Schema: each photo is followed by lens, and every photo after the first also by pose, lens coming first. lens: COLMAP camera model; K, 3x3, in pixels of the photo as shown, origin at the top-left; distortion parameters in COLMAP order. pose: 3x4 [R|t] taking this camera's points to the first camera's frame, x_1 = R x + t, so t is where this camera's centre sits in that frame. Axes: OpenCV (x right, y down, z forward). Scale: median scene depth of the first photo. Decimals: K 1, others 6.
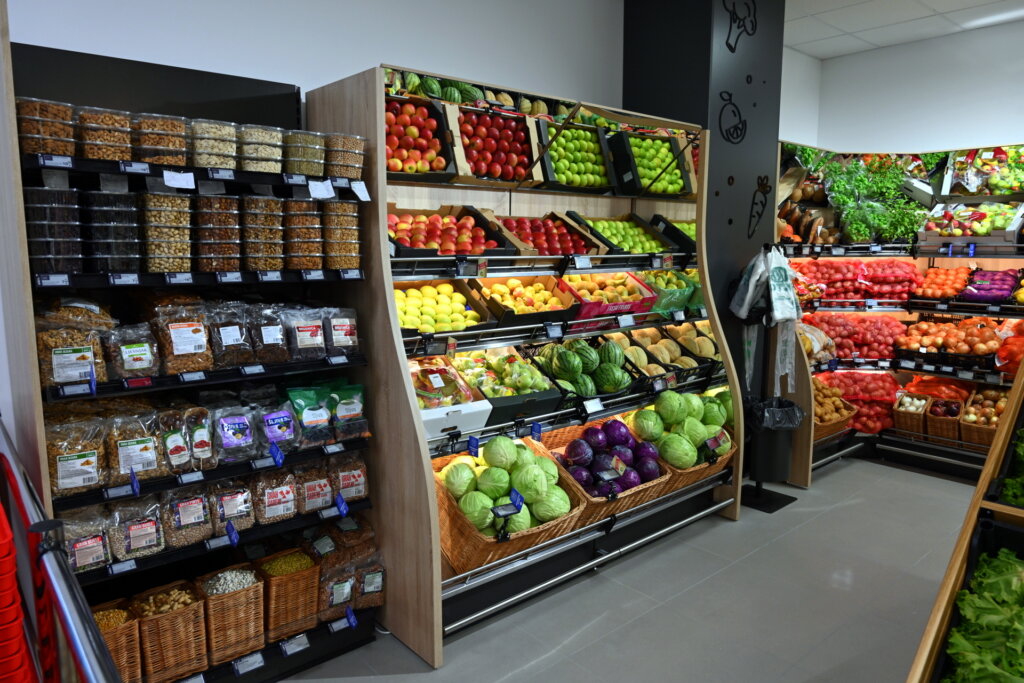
lens RADIAL K [[683.7, 0, 512.0], [0, 683.7, 341.5], [0, 0, 1]] dist [-0.004670, -0.002434]
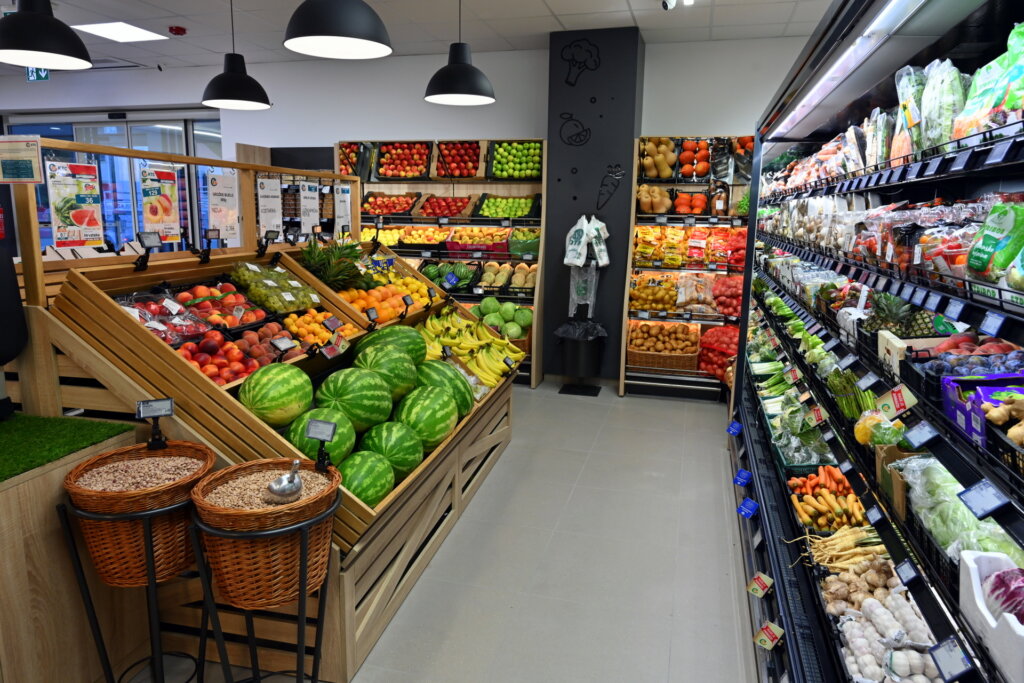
lens RADIAL K [[683.7, 0, 512.0], [0, 683.7, 341.5], [0, 0, 1]] dist [-0.004670, -0.002434]
pose [[0.581240, 0.155121, -0.798810, 1.589068], [-0.135064, 0.986436, 0.093279, 0.012857], [0.802445, 0.053673, 0.594307, 0.021646]]
